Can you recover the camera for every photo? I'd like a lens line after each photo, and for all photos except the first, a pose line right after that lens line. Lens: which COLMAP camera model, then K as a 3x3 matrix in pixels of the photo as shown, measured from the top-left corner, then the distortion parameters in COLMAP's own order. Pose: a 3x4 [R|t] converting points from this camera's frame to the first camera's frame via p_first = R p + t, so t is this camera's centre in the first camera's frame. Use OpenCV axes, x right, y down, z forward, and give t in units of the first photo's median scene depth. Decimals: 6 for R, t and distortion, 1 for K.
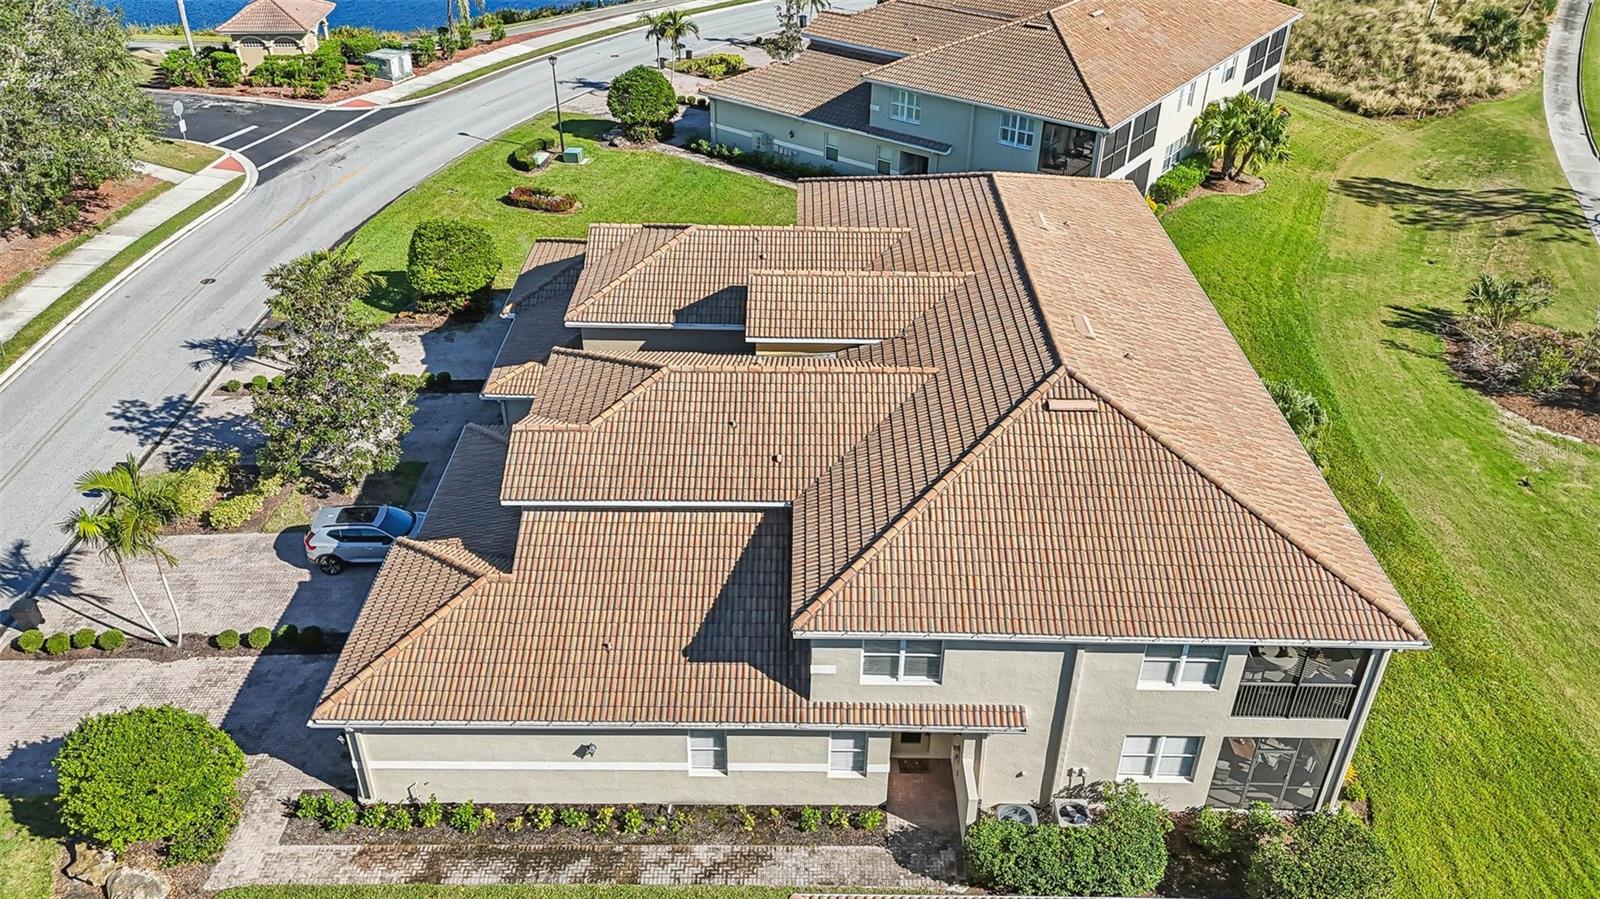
lens RADIAL K [[1194.8, 0, 797.7], [0, 1194.8, 447.2], [0, 0, 1]] dist [0.055934, -0.036072]
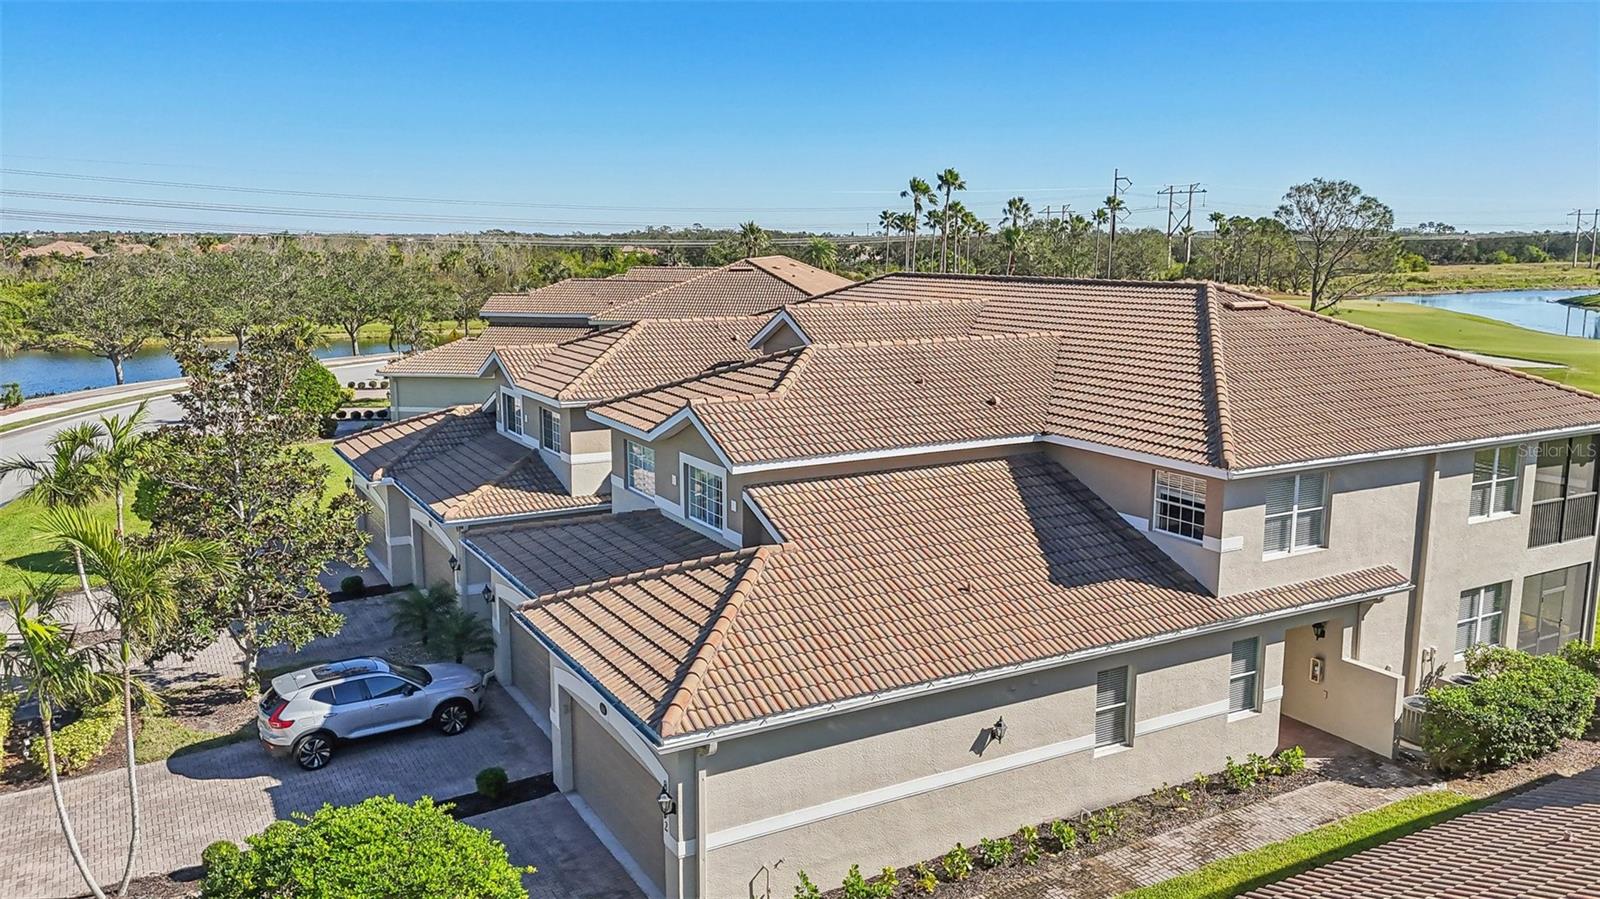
lens RADIAL K [[1194.8, 0, 803.0], [0, 1194.8, 453.5], [0, 0, 1]] dist [0.055934, -0.036072]
pose [[0.867545, -0.095053, 0.488191, -0.593723], [0.274024, 0.910500, -0.309678, 0.286932], [-0.415062, 0.402436, 0.815946, 0.404642]]
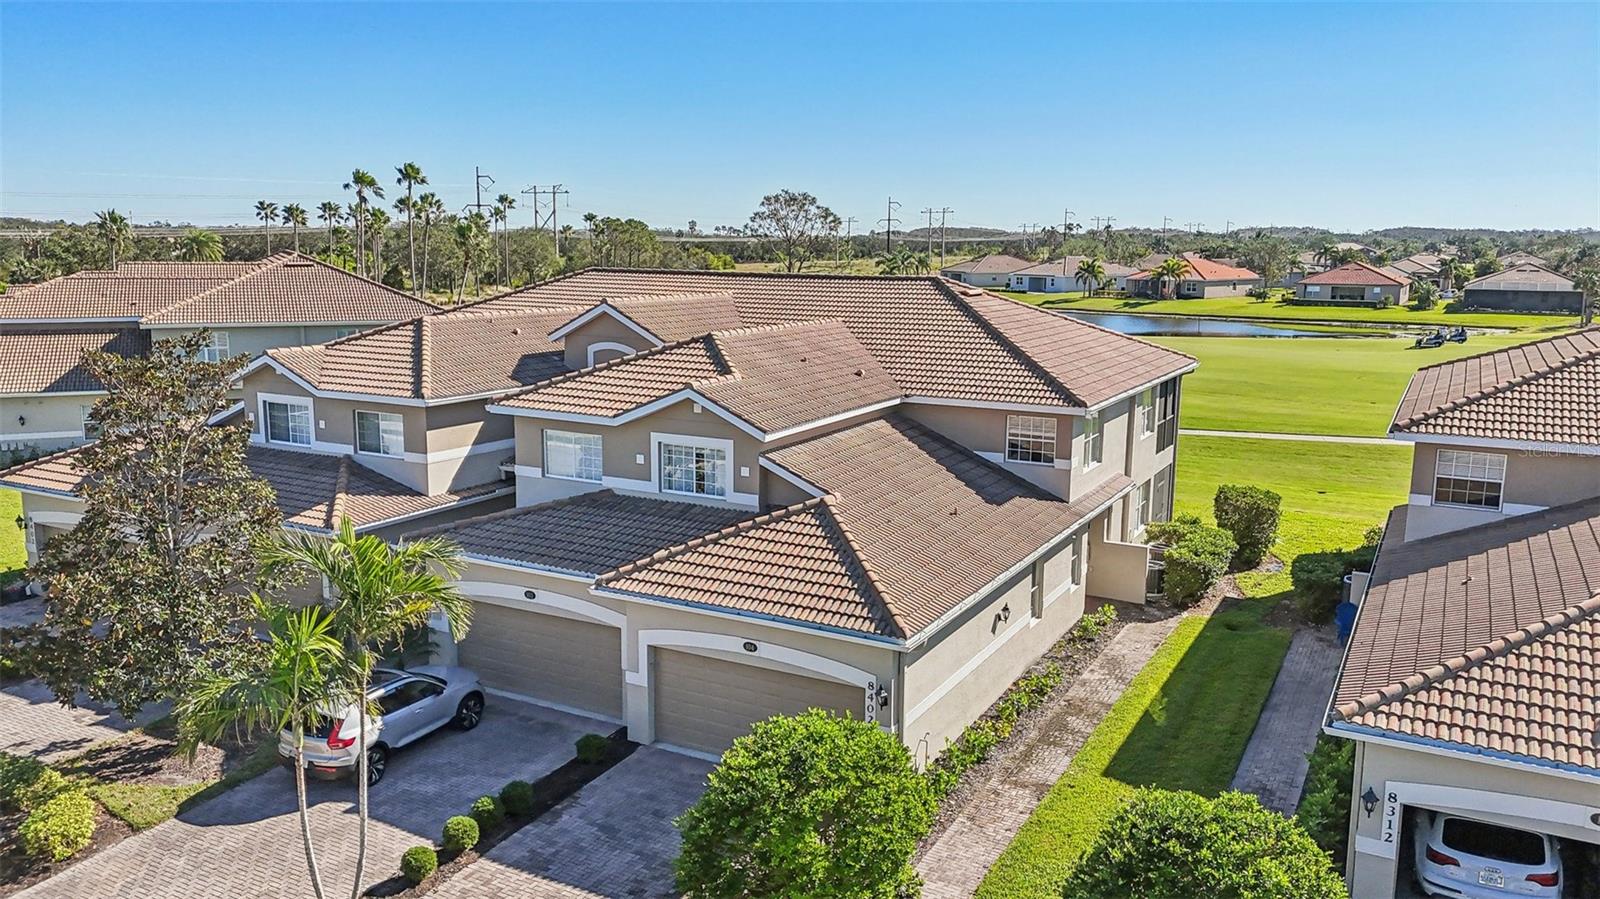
lens RADIAL K [[1194.8, 0, 811.6], [0, 1194.8, 450.4], [0, 0, 1]] dist [0.055934, -0.036072]
pose [[0.468451, -0.156076, 0.869594, -1.020072], [0.471479, 0.876564, -0.096660, 0.157557], [-0.747168, 0.455276, 0.484214, 0.598989]]
